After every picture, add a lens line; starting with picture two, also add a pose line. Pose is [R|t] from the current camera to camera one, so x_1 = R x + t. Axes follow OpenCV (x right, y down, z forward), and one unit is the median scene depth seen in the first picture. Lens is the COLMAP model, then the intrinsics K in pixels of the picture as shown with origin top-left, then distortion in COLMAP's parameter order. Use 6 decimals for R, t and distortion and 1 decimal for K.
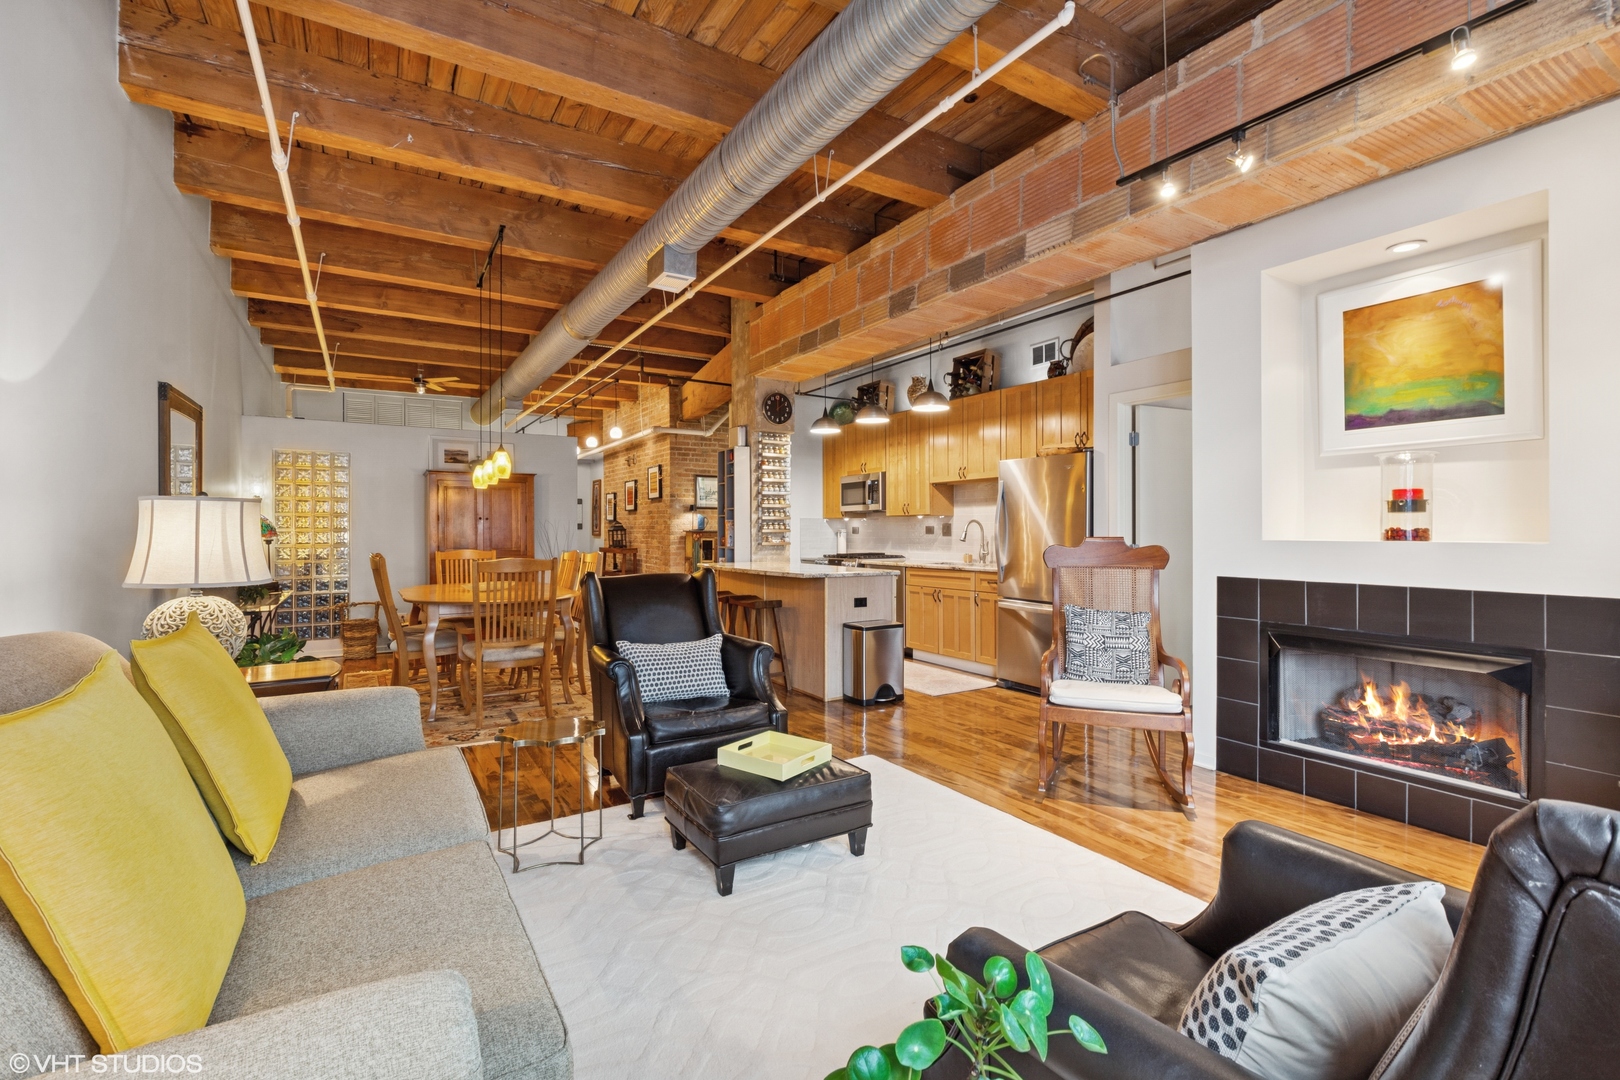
lens RADIAL K [[738.3, 0, 810.8], [0, 738.3, 535.5], [0, 0, 1]] dist [-0.003813, -0.000167]
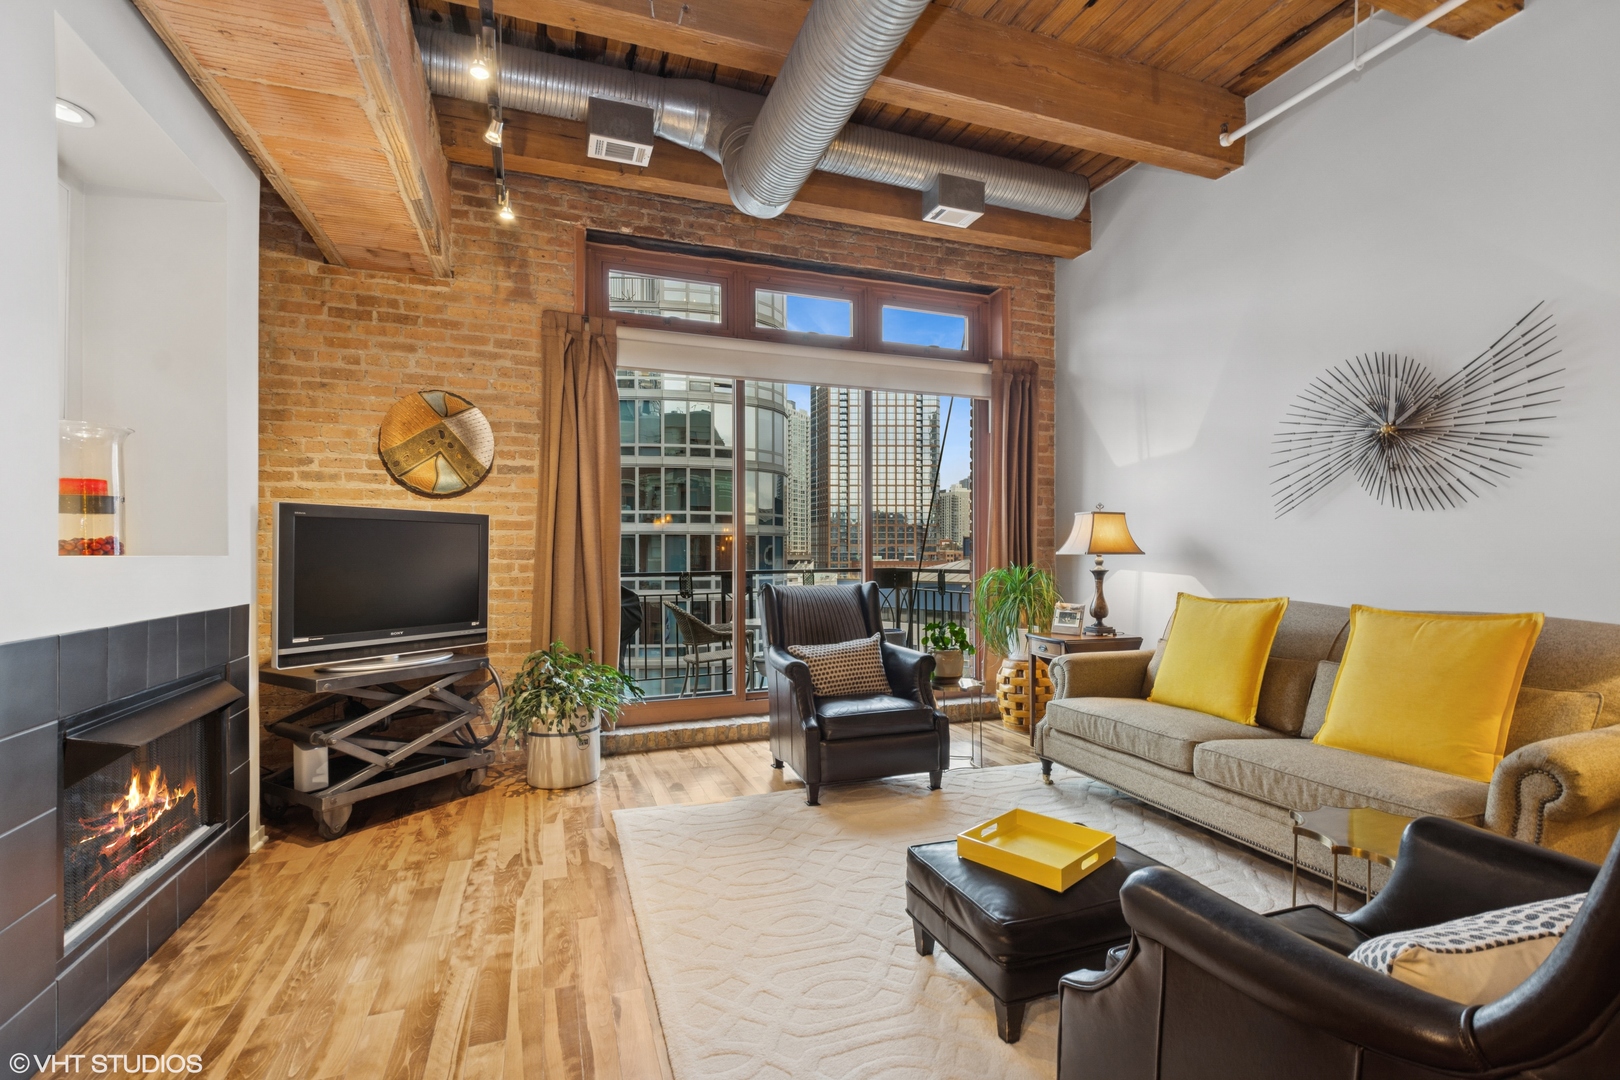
lens RADIAL K [[738.3, 0, 811.5], [0, 738.3, 554.3], [0, 0, 1]] dist [-0.003813, -0.000167]
pose [[-0.980189, -0.001392, 0.198061, 0.023930], [-0.000337, 0.999986, 0.005356, 0.003120], [-0.198066, 0.005183, -0.980175, 1.568538]]
